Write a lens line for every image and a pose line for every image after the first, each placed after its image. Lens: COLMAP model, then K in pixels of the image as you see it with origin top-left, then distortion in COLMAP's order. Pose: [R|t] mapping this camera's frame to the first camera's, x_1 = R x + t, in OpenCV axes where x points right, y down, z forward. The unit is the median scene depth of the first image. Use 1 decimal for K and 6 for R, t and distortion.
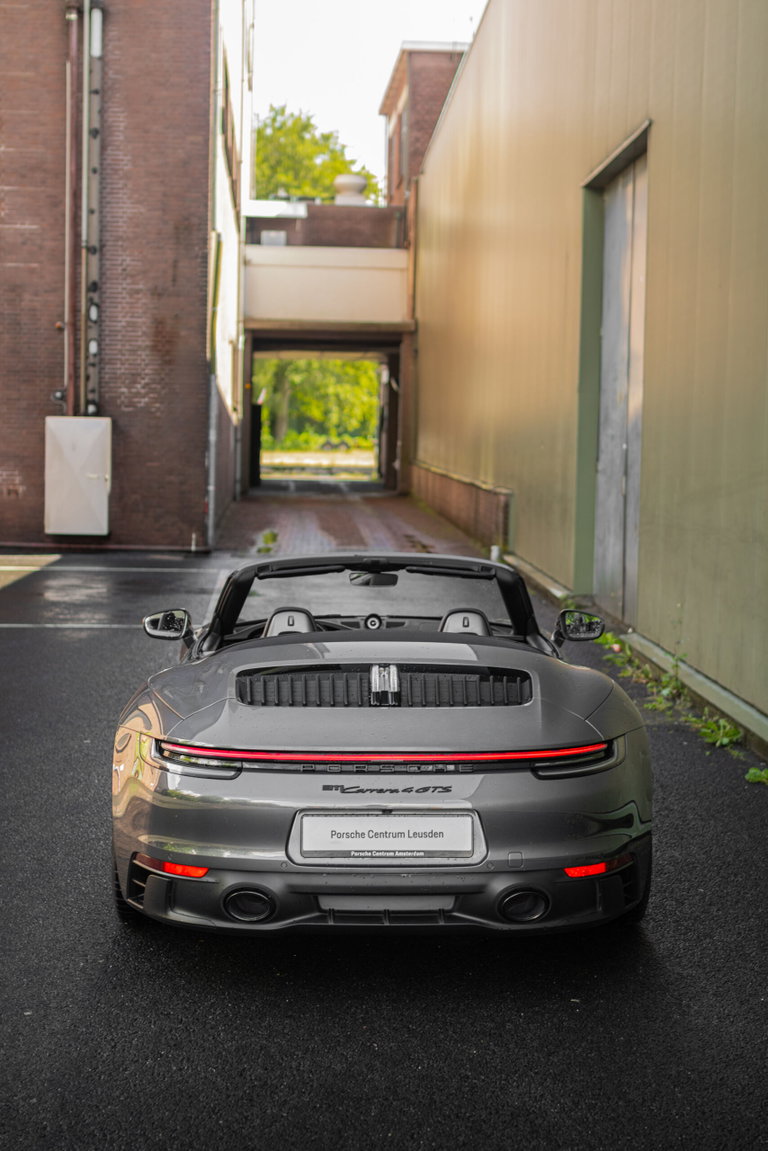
lens RADIAL K [[1981.6, 0, 384.0], [0, 1981.6, 575.5], [0, 0, 1]] dist [-0.021812, -0.032750]
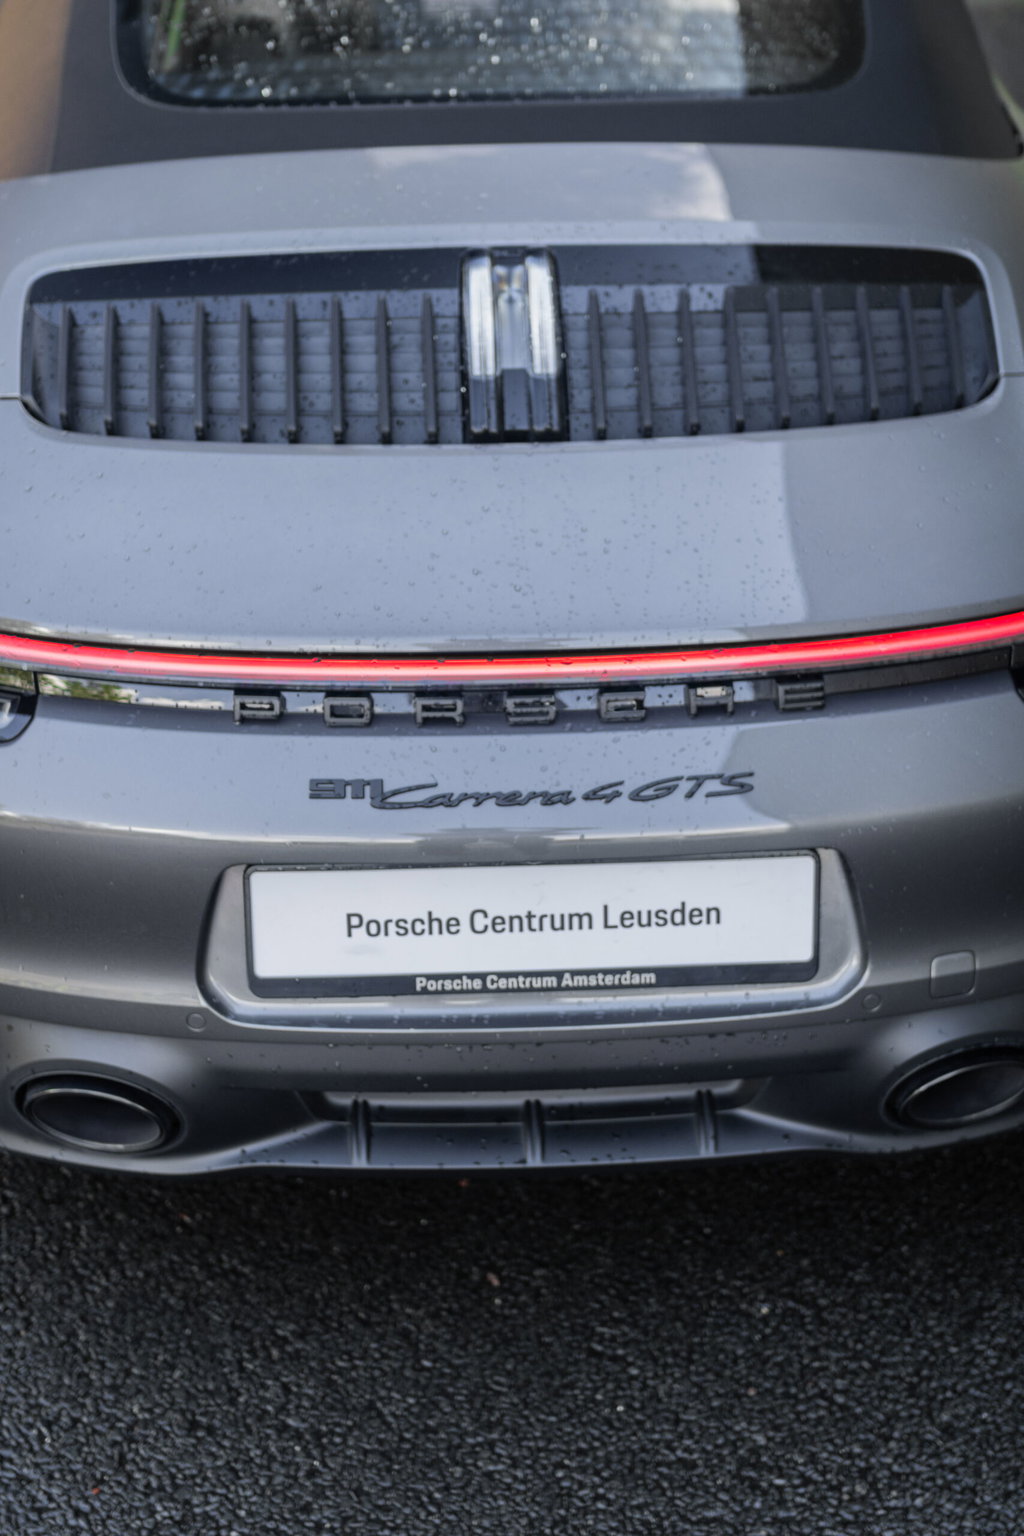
lens RADIAL K [[2432.8, 0, 512.0], [0, 2432.8, 768.0], [0, 0, 1]] dist [-0.010404, 0.000800]
pose [[0.999769, -0.018283, 0.011330, -0.005417], [0.011495, 0.899384, 0.437009, -0.050883], [-0.018180, -0.436777, 0.899386, 0.674241]]
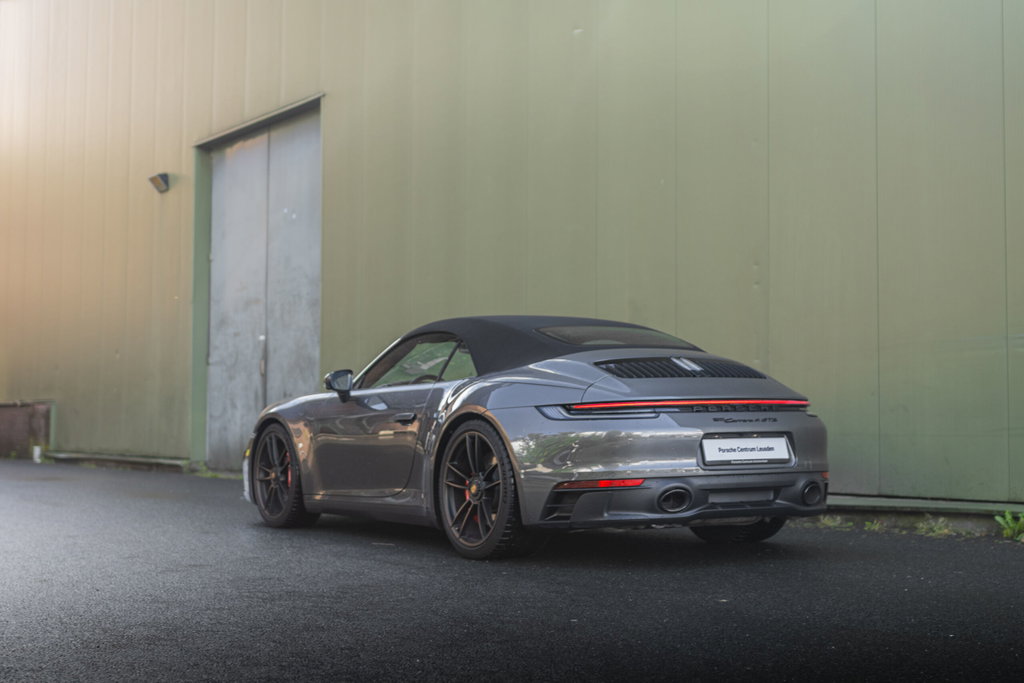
lens RADIAL K [[1612.1, 0, 512.0], [0, 1612.1, 341.5], [0, 0, 1]] dist [-0.028297, -0.005672]
pose [[0.854477, 0.004255, 0.519472, -0.805056], [0.059872, 0.992496, -0.106614, 0.169086], [-0.516027, 0.122201, 0.847811, 0.016085]]
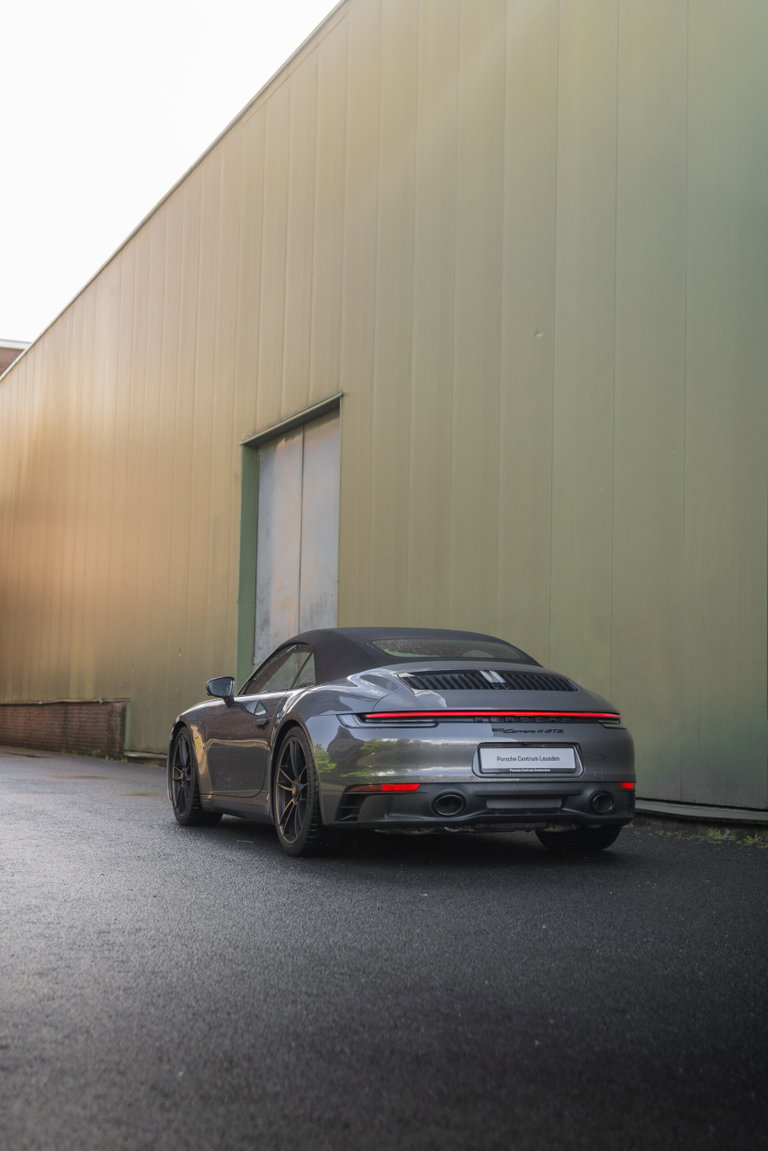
lens RADIAL K [[1823.0, 0, 384.0], [0, 1823.0, 575.5], [0, 0, 1]] dist [-0.010404, 0.000800]
pose [[0.943183, 0.021441, 0.331580, -0.608789], [0.029465, 0.988588, -0.147737, 0.198551], [-0.330964, 0.149113, 0.931788, -0.381866]]
